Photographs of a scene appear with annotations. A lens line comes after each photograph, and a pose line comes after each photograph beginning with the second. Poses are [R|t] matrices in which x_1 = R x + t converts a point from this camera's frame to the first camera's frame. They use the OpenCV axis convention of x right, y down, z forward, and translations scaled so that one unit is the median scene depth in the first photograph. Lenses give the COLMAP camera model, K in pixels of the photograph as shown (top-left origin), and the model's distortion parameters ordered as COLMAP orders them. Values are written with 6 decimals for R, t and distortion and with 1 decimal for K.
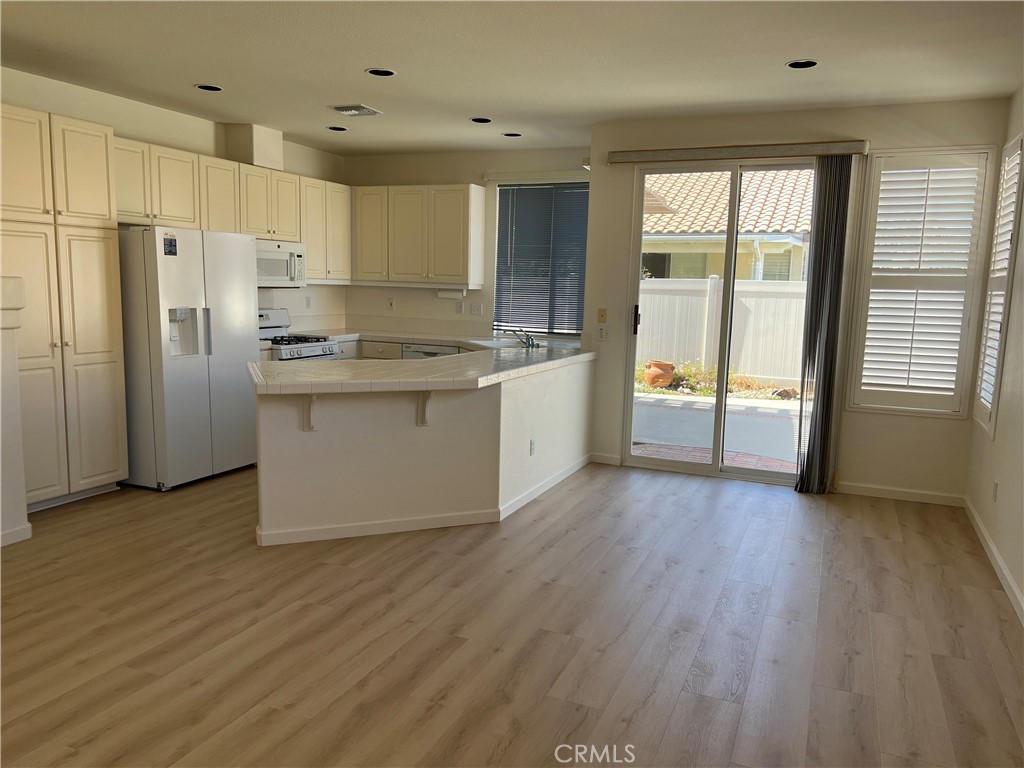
lens RADIAL K [[773.9, 0, 512.0], [0, 773.9, 384.0], [0, 0, 1]] dist [0.056327, -0.089093]
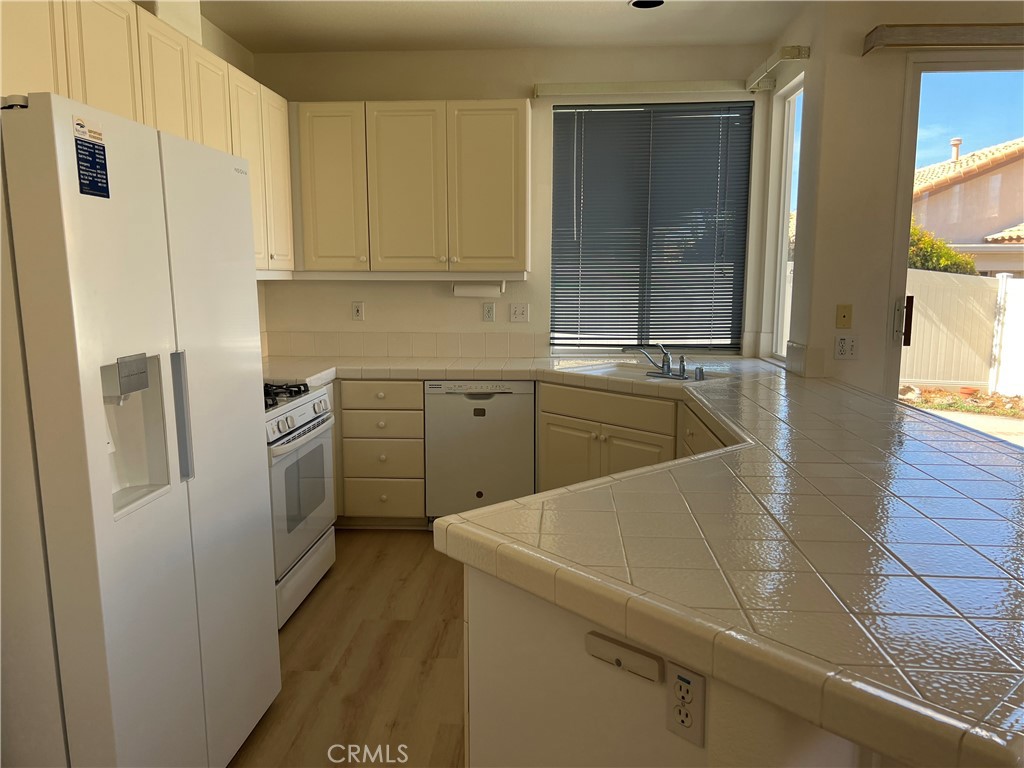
lens RADIAL K [[773.9, 0, 512.0], [0, 773.9, 384.0], [0, 0, 1]] dist [0.056327, -0.089093]
pose [[0.940477, -0.075113, 0.331454, -0.263859], [0.071412, 0.997174, 0.023350, -0.057213], [-0.332271, 0.001709, 0.943182, 0.438500]]
